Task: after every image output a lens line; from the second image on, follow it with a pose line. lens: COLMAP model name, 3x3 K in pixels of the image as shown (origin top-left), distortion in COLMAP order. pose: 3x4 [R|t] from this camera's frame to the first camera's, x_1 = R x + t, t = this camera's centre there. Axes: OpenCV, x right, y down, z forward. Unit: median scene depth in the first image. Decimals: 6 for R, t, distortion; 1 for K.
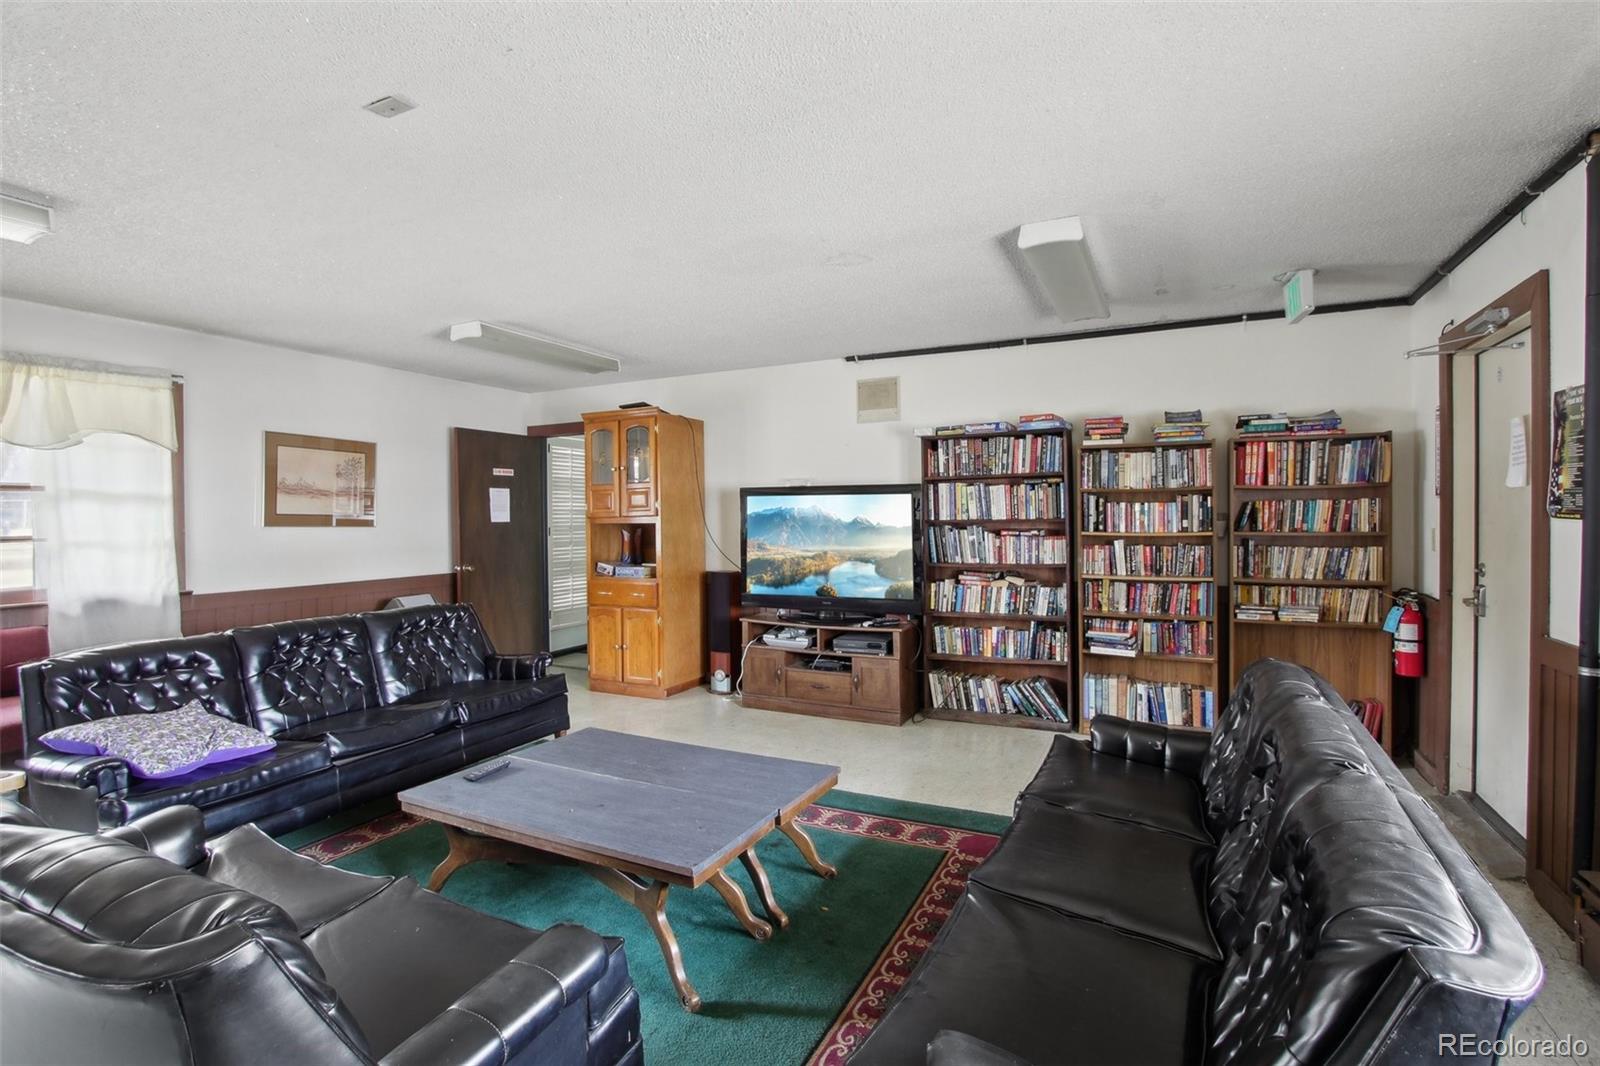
lens RADIAL K [[742.6, 0, 815.3], [0, 742.6, 513.2], [0, 0, 1]] dist [-0.027582, -0.000381]
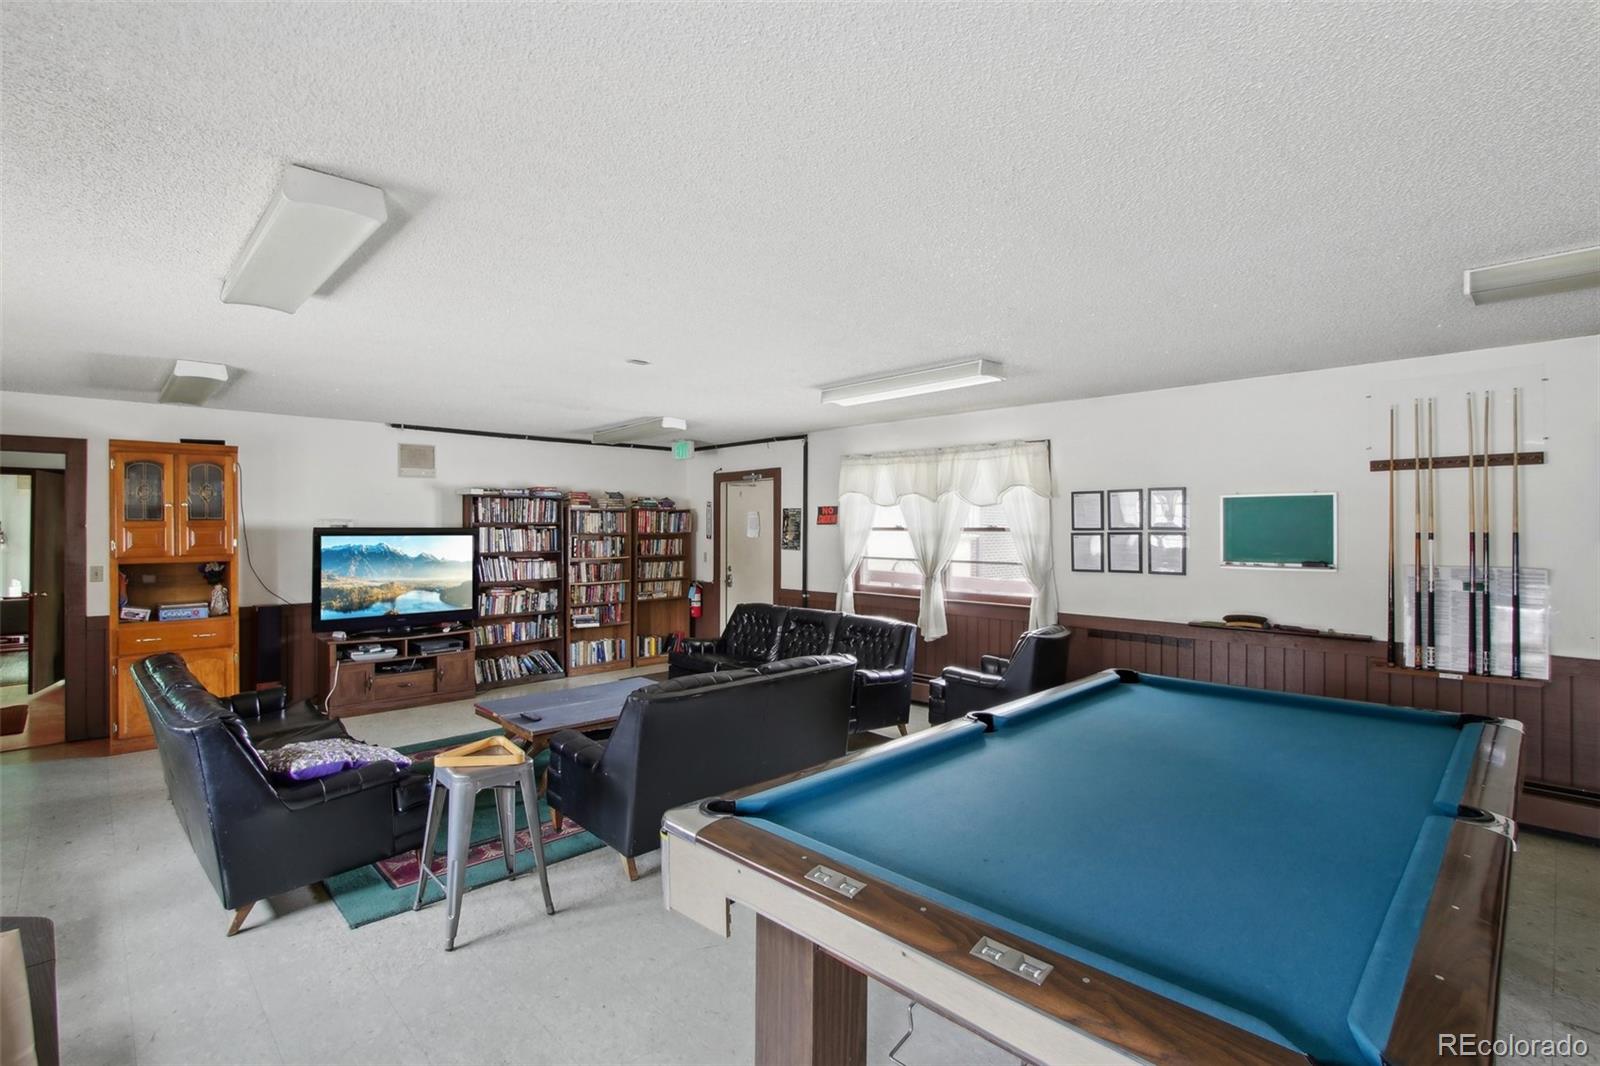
lens RADIAL K [[742.6, 0, 800.6], [0, 742.6, 530.1], [0, 0, 1]] dist [-0.027582, -0.000381]
pose [[0.330349, 0.005732, 0.943842, -1.035888], [-0.003667, 0.999982, -0.004789, -0.032115], [-0.943852, -0.001879, 0.330364, -0.066496]]
